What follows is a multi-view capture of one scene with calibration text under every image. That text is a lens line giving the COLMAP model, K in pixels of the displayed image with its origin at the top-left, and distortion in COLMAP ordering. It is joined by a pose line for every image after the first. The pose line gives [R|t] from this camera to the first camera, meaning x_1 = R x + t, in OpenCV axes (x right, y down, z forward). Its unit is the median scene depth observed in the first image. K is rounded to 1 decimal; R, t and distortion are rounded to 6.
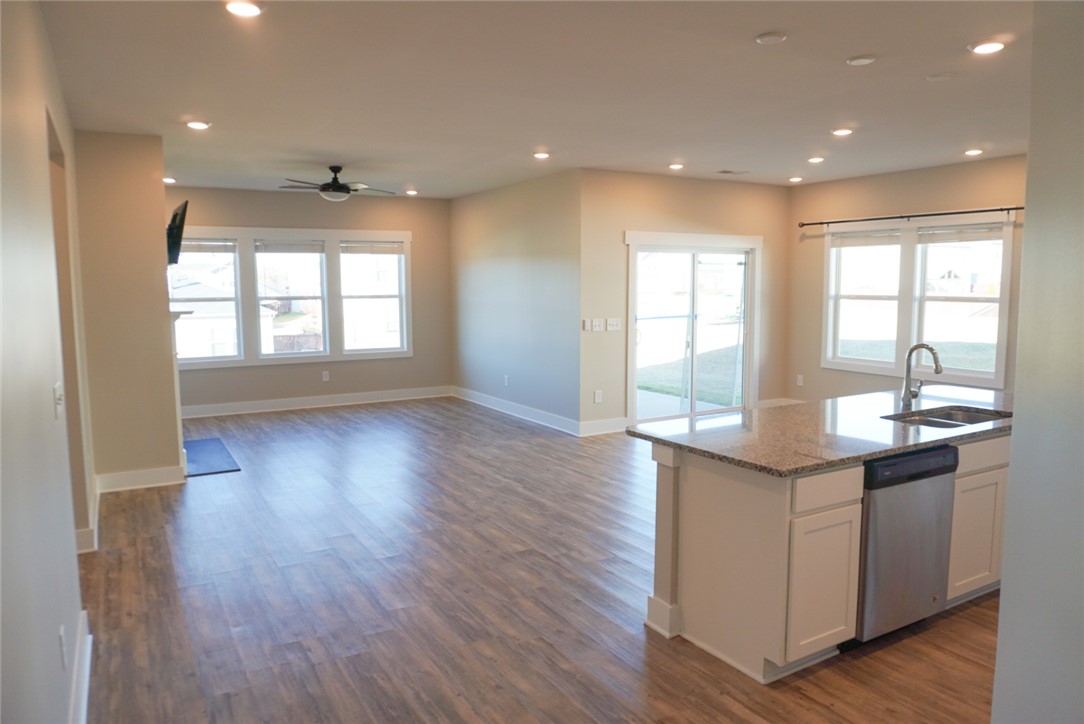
lens RADIAL K [[739.0, 0, 536.0], [0, 739.0, 364.0], [0, 0, 1]] dist [-0.050184, -0.000301]
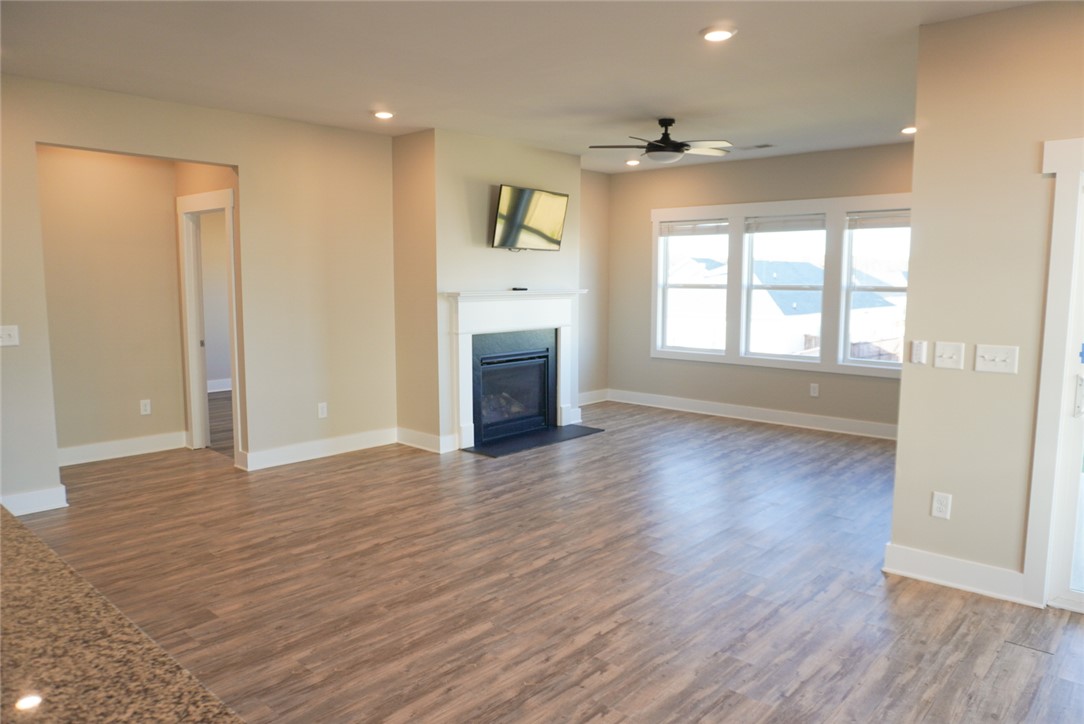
lens RADIAL K [[739.0, 0, 536.8], [0, 739.0, 362.2], [0, 0, 1]] dist [-0.050184, -0.000301]
pose [[0.300970, 0.115401, -0.946625, 0.465272], [-0.105818, 0.990562, 0.087113, -0.064220], [0.947744, 0.073951, 0.310341, 0.643895]]
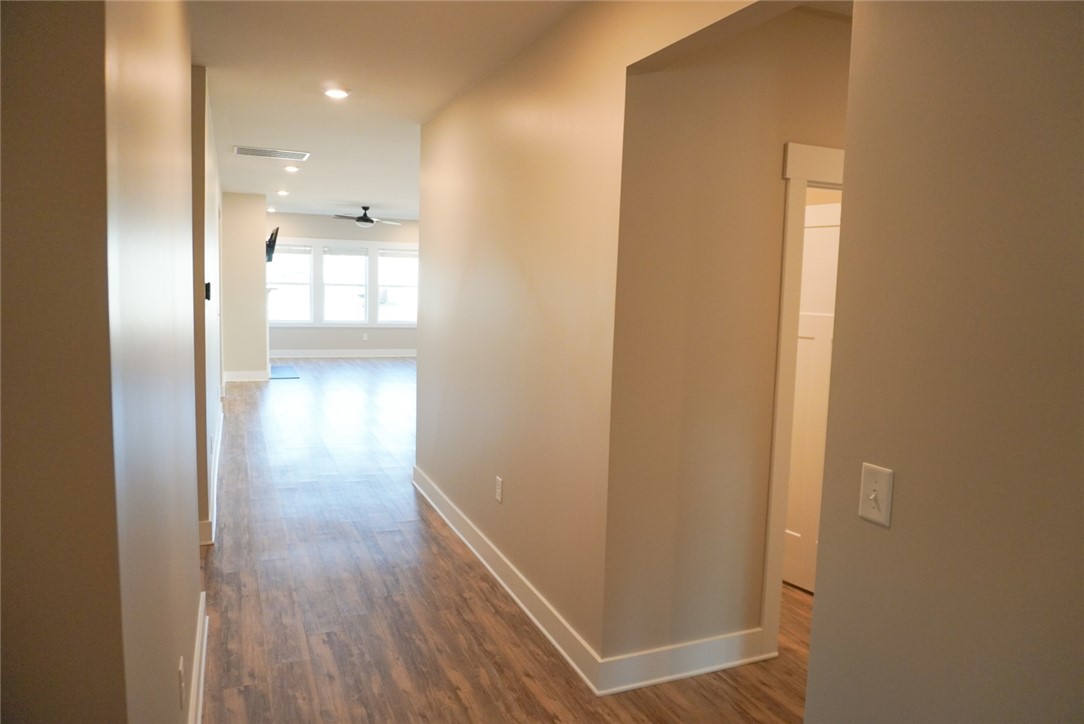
lens RADIAL K [[739.0, 0, 542.7], [0, 739.0, 359.6], [0, 0, 1]] dist [-0.040537, -0.000459]
pose [[0.991771, 0.047621, -0.118840, 0.347122], [-0.048225, 0.998834, -0.002207, 0.064959], [0.118596, 0.007920, 0.992911, -0.625149]]
